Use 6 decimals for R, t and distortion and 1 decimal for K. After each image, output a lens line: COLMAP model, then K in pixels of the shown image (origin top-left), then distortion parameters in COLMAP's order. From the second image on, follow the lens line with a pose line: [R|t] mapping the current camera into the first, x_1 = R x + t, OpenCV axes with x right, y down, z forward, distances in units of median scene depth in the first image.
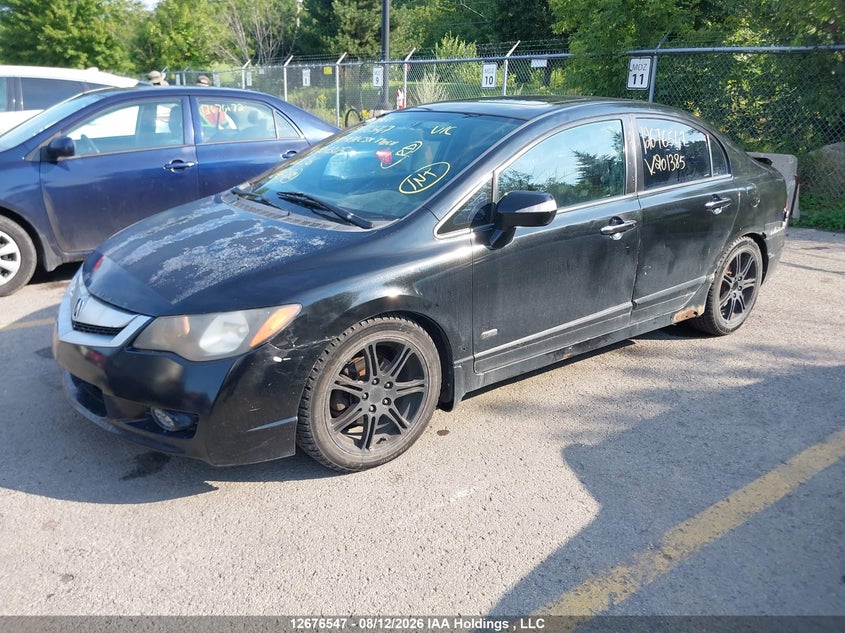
lens RADIAL K [[652.0, 0, 424.6], [0, 652.0, 311.8], [0, 0, 1]] dist [0.026243, -0.027227]
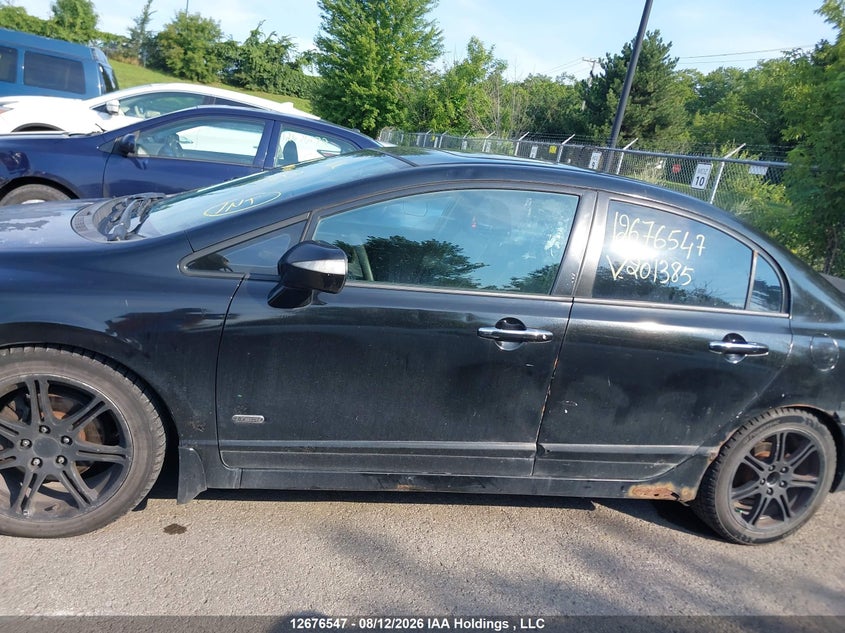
lens RADIAL K [[652.0, 0, 421.8], [0, 652.0, 319.4], [0, 0, 1]] dist [0.026243, -0.027227]
pose [[0.910121, 0.242077, -0.336272, 0.329405], [-0.275971, 0.959523, -0.056169, -0.057661], [0.309063, 0.143922, 0.940088, 0.227752]]
